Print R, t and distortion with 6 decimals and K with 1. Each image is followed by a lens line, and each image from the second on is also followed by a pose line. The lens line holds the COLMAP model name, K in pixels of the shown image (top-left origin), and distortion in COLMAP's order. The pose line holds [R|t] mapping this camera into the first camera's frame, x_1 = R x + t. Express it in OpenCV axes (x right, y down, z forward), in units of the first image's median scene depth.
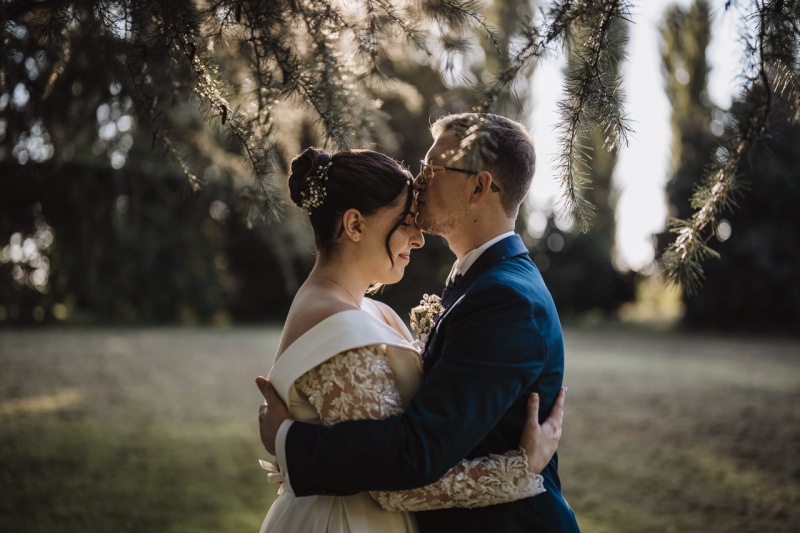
lens RADIAL K [[1184.6, 0, 400.0], [0, 1184.6, 266.5], [0, 0, 1]] dist [-0.036053, 0.346120]
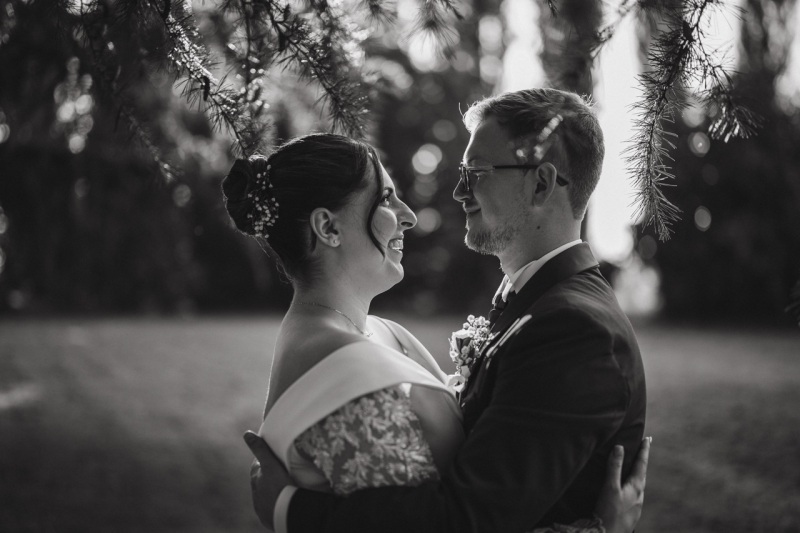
lens RADIAL K [[1184.6, 0, 400.0], [0, 1184.6, 266.5], [0, 0, 1]] dist [-0.036053, 0.346120]
pose [[0.999478, 0.005166, 0.031886, -0.042577], [-0.005563, 0.999908, 0.012384, -0.018884], [-0.031819, -0.012555, 0.999415, 0.197185]]
